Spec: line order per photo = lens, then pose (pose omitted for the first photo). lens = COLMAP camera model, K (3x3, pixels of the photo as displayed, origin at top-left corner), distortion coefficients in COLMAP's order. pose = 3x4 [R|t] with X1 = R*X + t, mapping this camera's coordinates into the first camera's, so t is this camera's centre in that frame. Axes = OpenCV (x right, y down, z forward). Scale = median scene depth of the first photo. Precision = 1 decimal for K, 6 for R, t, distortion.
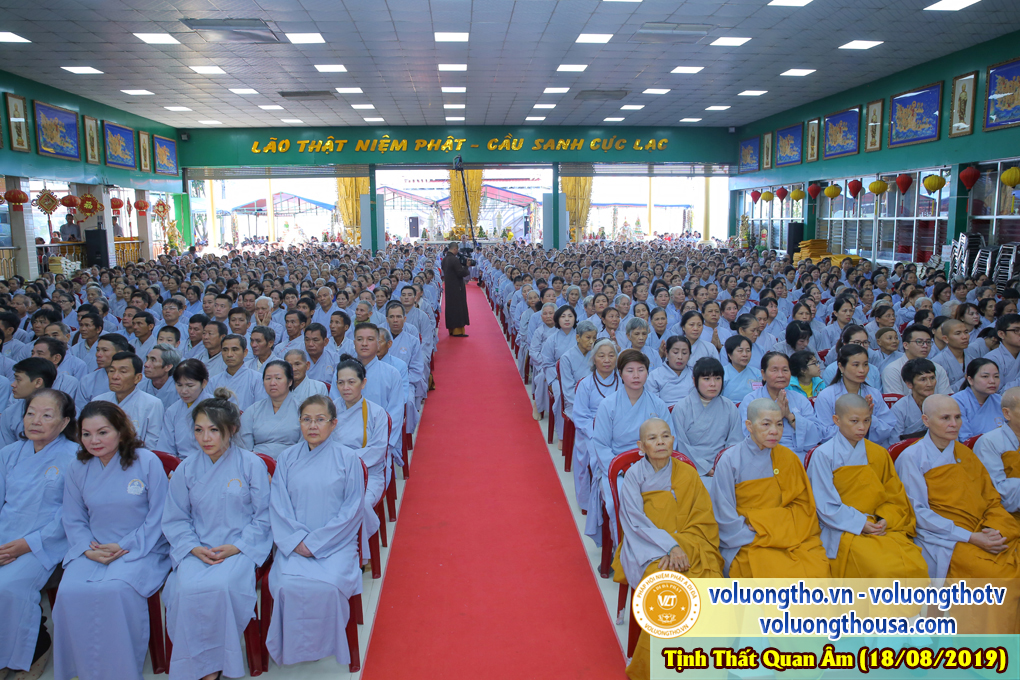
lens RADIAL K [[722.7, 0, 508.9], [0, 722.7, 334.9], [0, 0, 1]] dist [-0.110573, 0.088633]
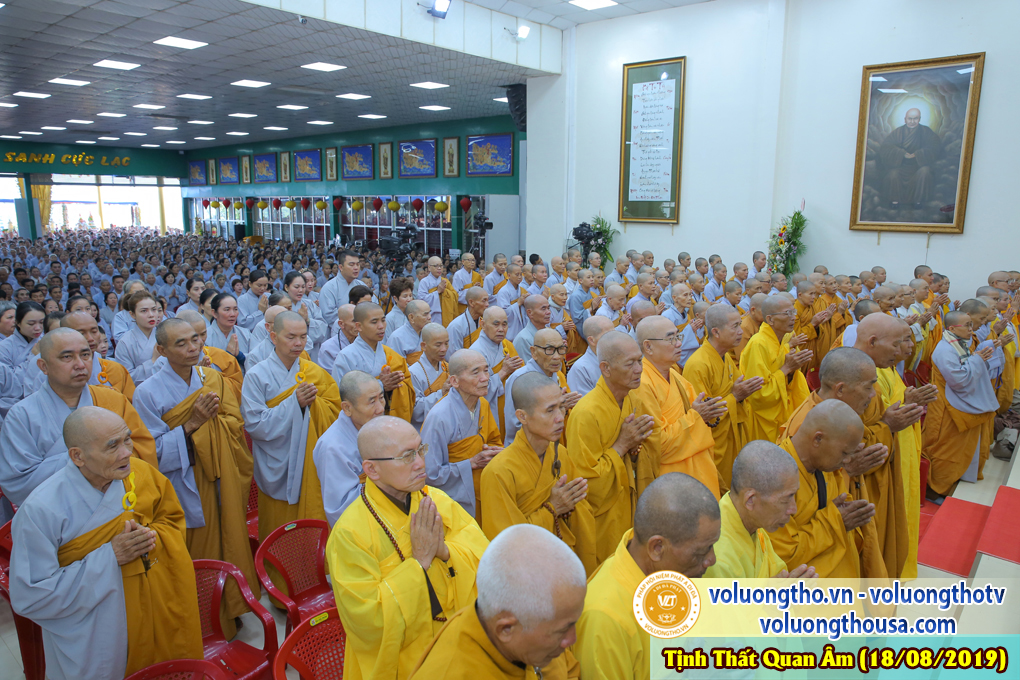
lens RADIAL K [[722.7, 0, 508.9], [0, 722.7, 334.9], [0, 0, 1]] dist [-0.110573, 0.088633]
pose [[0.706775, -0.117695, 0.697579, -0.253323], [0.094058, 0.992943, 0.072231, 0.016132], [-0.701158, 0.014561, 0.712857, -0.436566]]
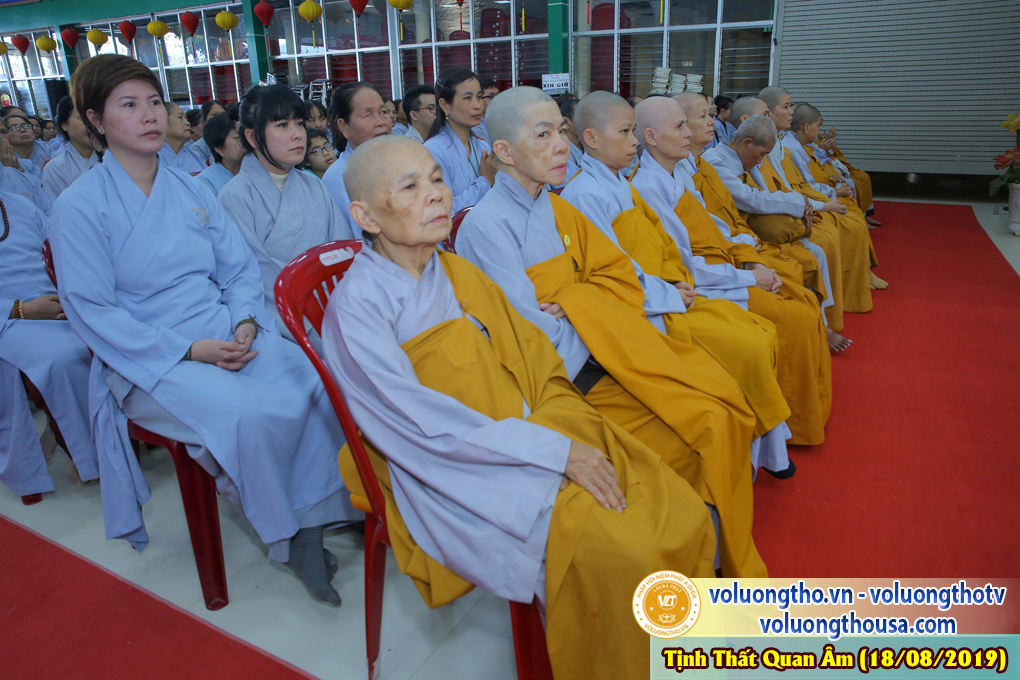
lens RADIAL K [[722.7, 0, 508.9], [0, 722.7, 334.9], [0, 0, 1]] dist [-0.110573, 0.088633]
pose [[0.551232, -0.259925, 0.792832, -0.011661], [0.145761, 0.965624, 0.215230, 0.023929], [-0.821521, -0.003078, 0.570170, 0.124415]]
